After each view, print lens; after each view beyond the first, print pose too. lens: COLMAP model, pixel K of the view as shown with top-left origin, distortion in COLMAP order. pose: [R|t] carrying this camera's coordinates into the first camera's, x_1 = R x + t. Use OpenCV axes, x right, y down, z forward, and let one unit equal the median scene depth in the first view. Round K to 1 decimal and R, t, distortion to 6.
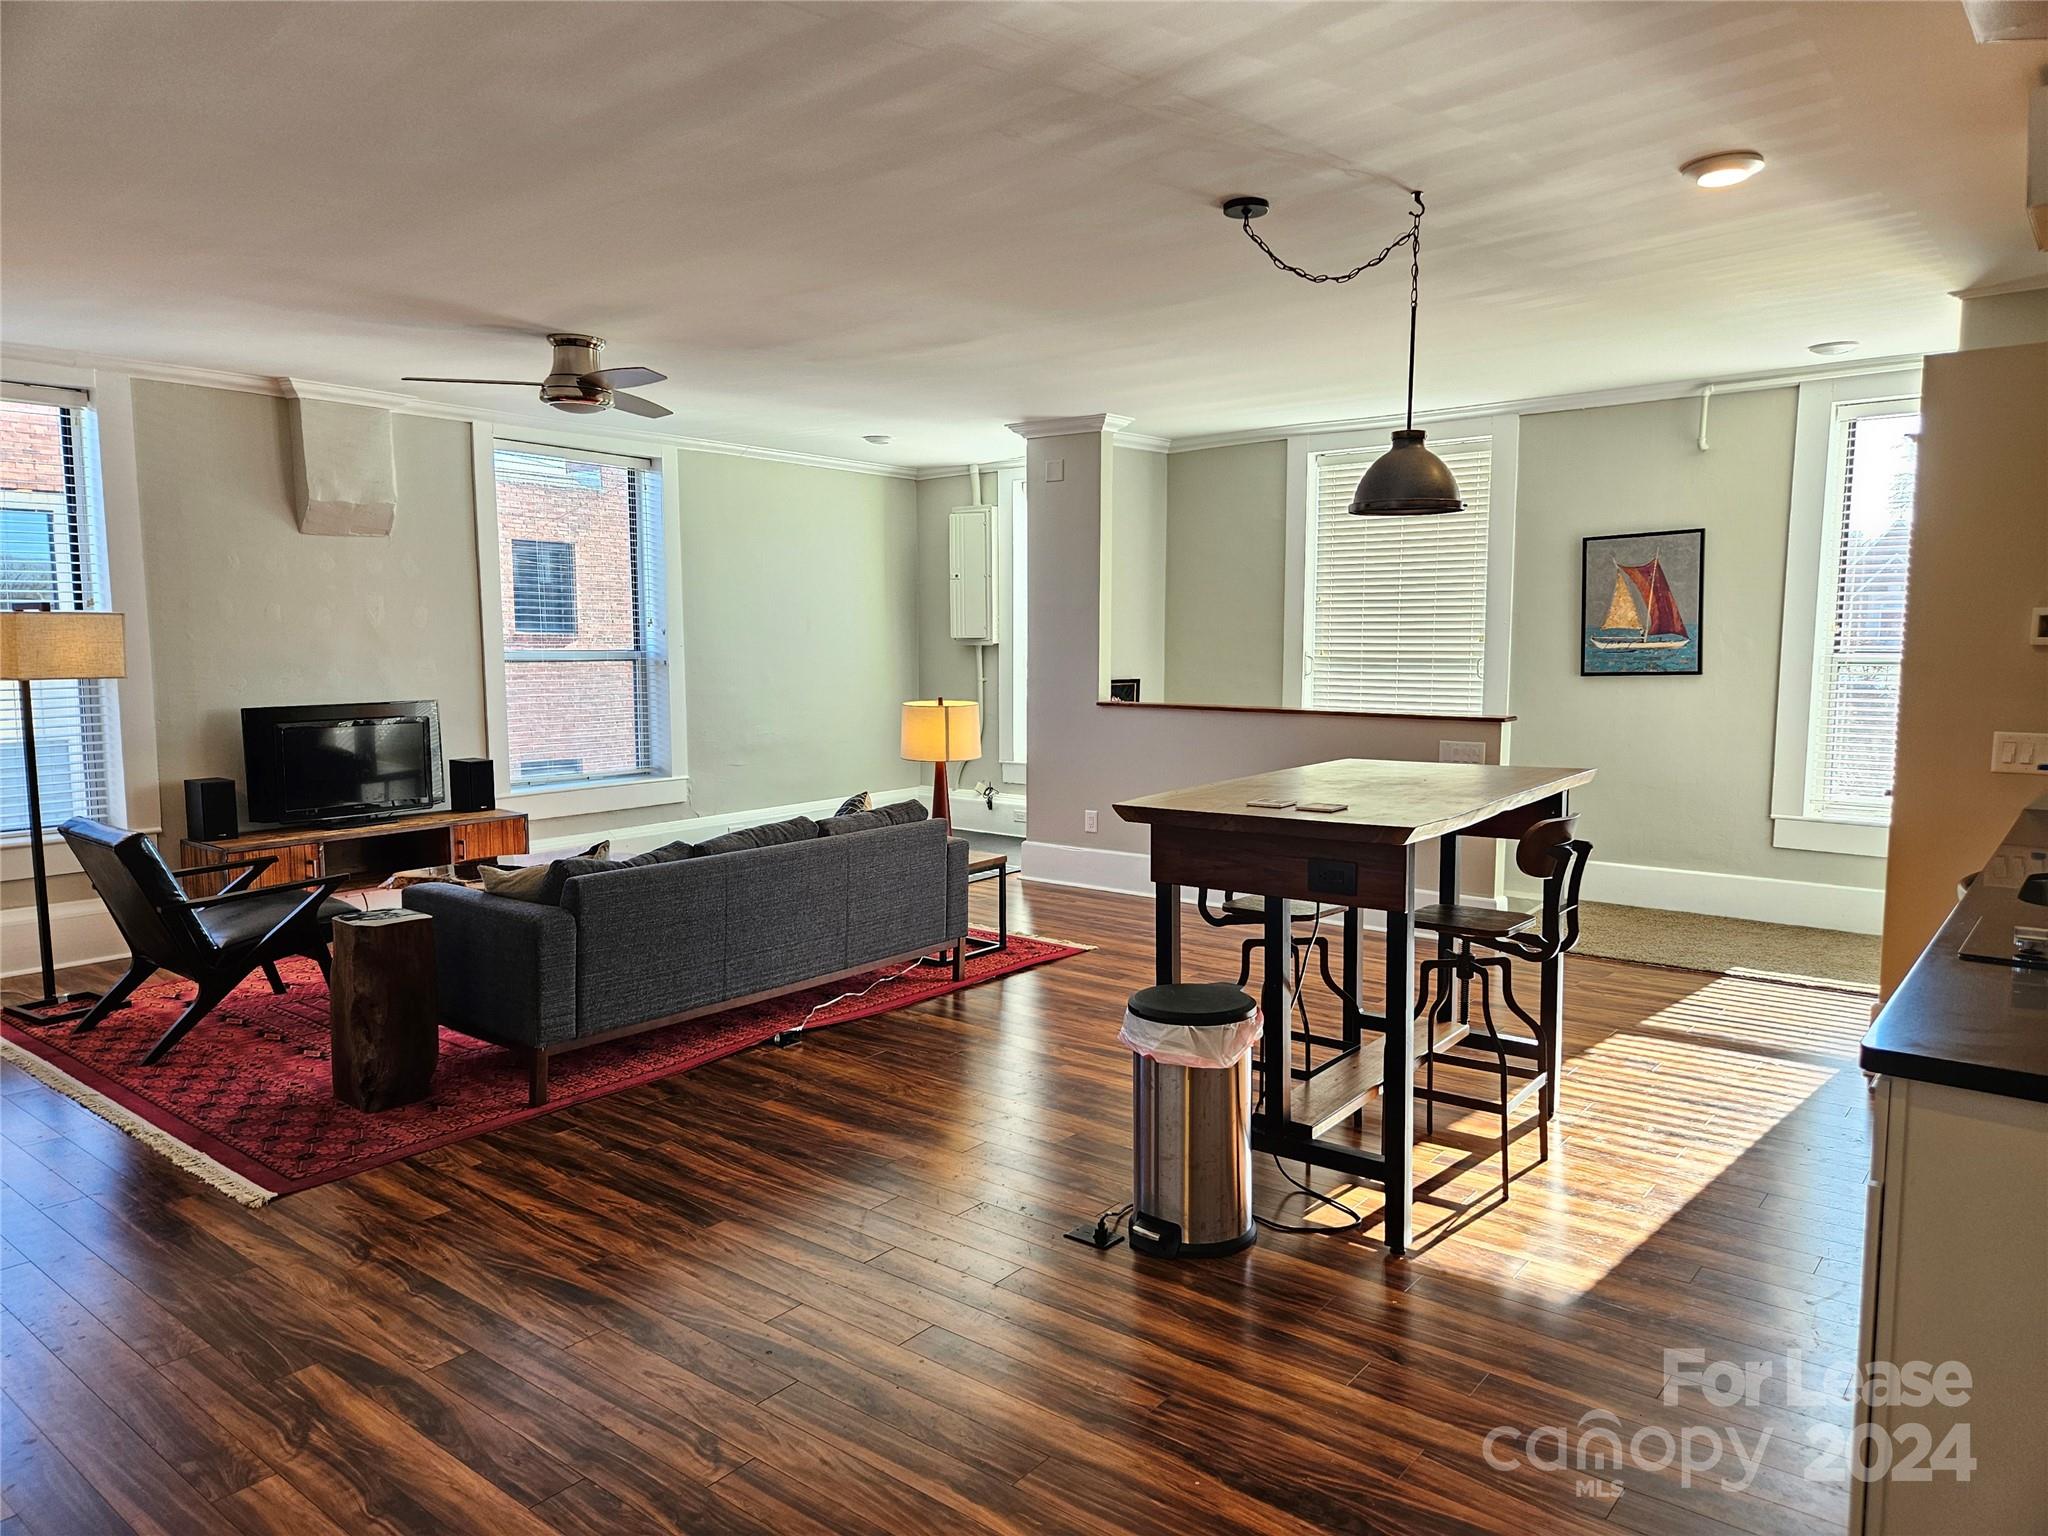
lens RADIAL K [[1370.6, 0, 1023.3], [0, 1370.6, 774.9], [0, 0, 1]] dist [0.066399, -0.047207]
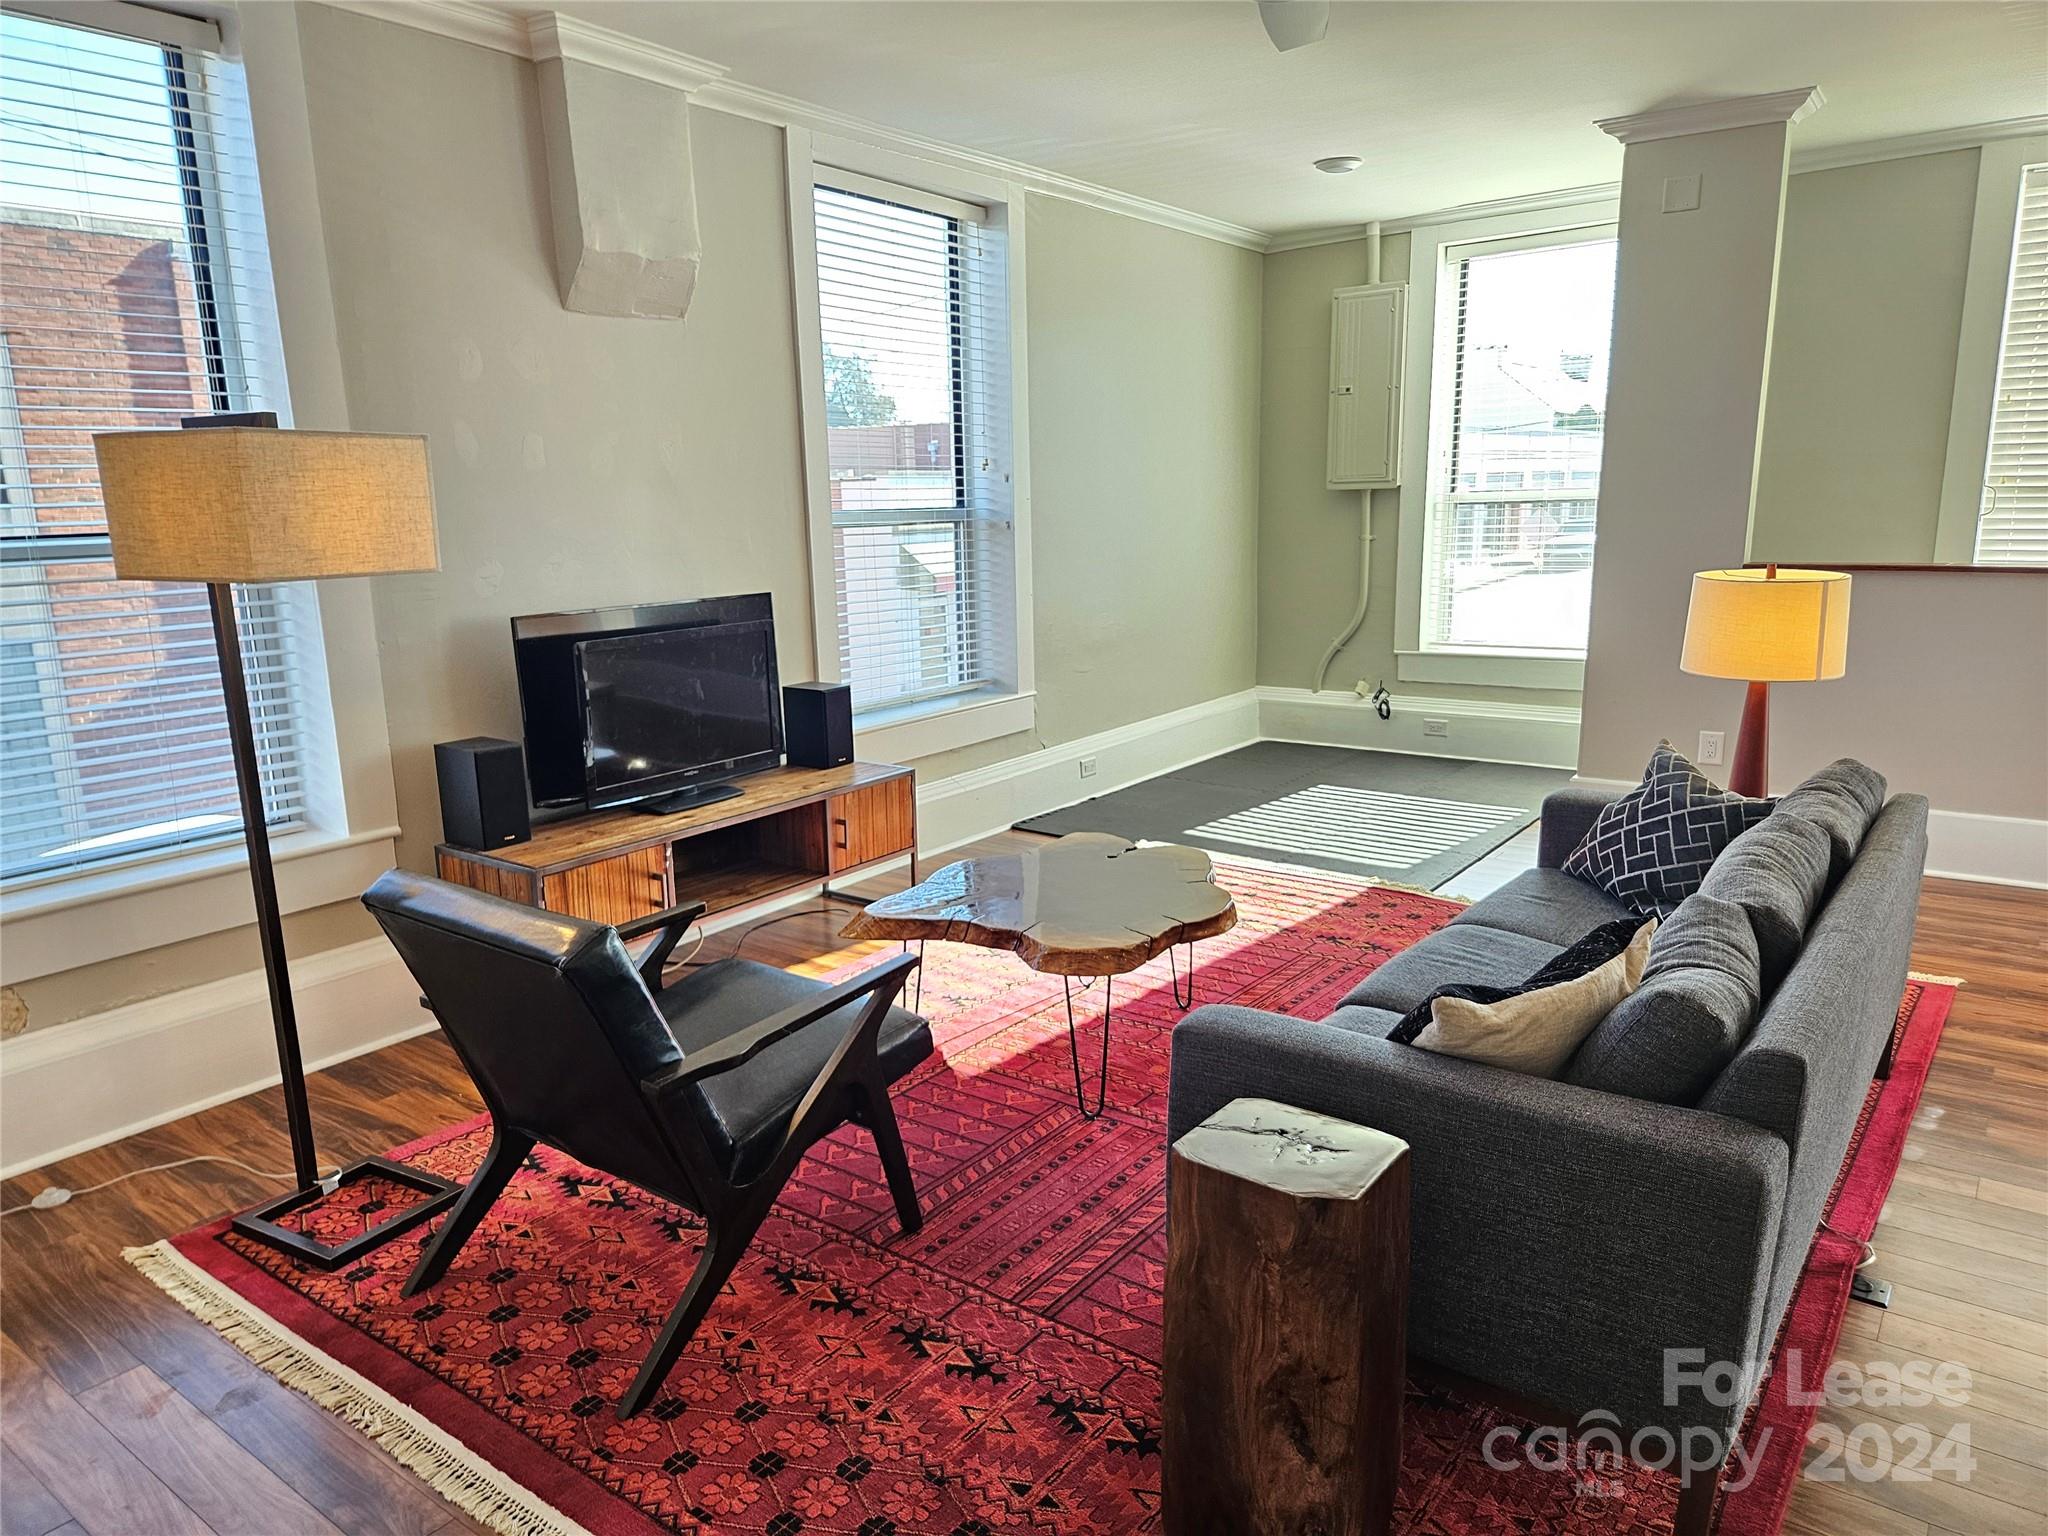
lens RADIAL K [[1370.6, 0, 989.9], [0, 1370.6, 792.4], [0, 0, 1]] dist [0.066399, -0.047207]
pose [[0.999219, -0.028922, 0.026926, -0.351087], [0.025760, 0.993469, 0.111152, -0.031499], [-0.029965, -0.110372, 0.993439, 0.380851]]
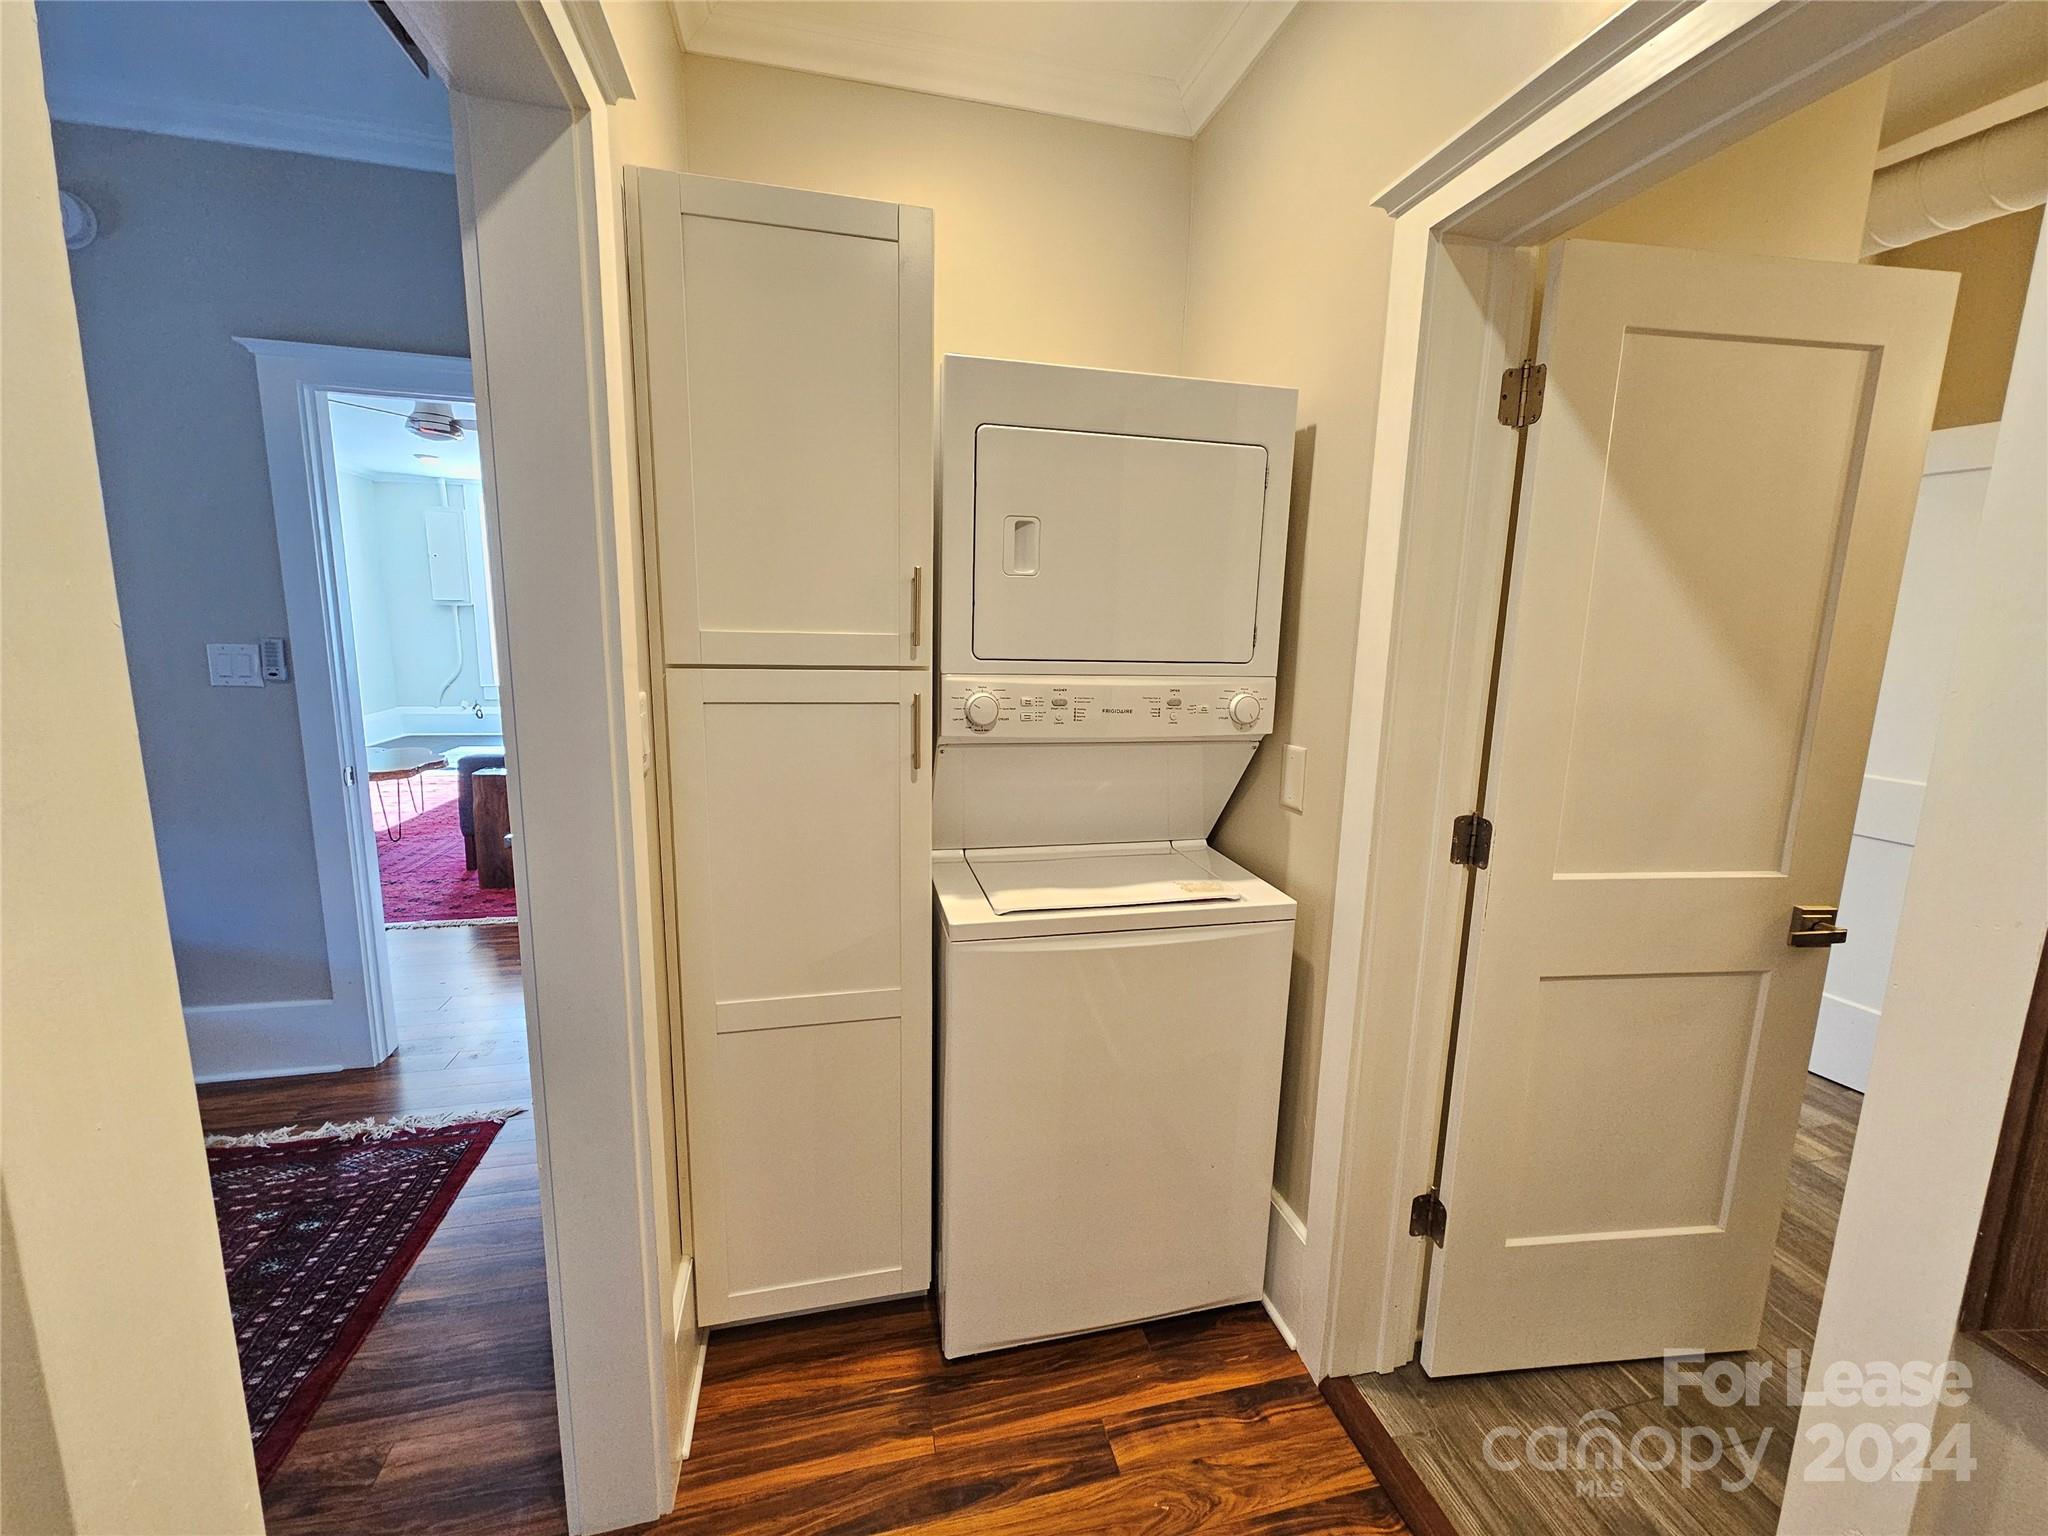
lens RADIAL K [[842.1, 0, 1033.1], [0, 842.1, 766.9], [0, 0, 1]] dist [0.002615, -0.000638]
pose [[0.602817, -0.121114, 0.788634, -0.541194], [0.054371, 0.992350, 0.110839, 0.014801], [-0.796025, -0.023937, 0.604791, -0.044779]]
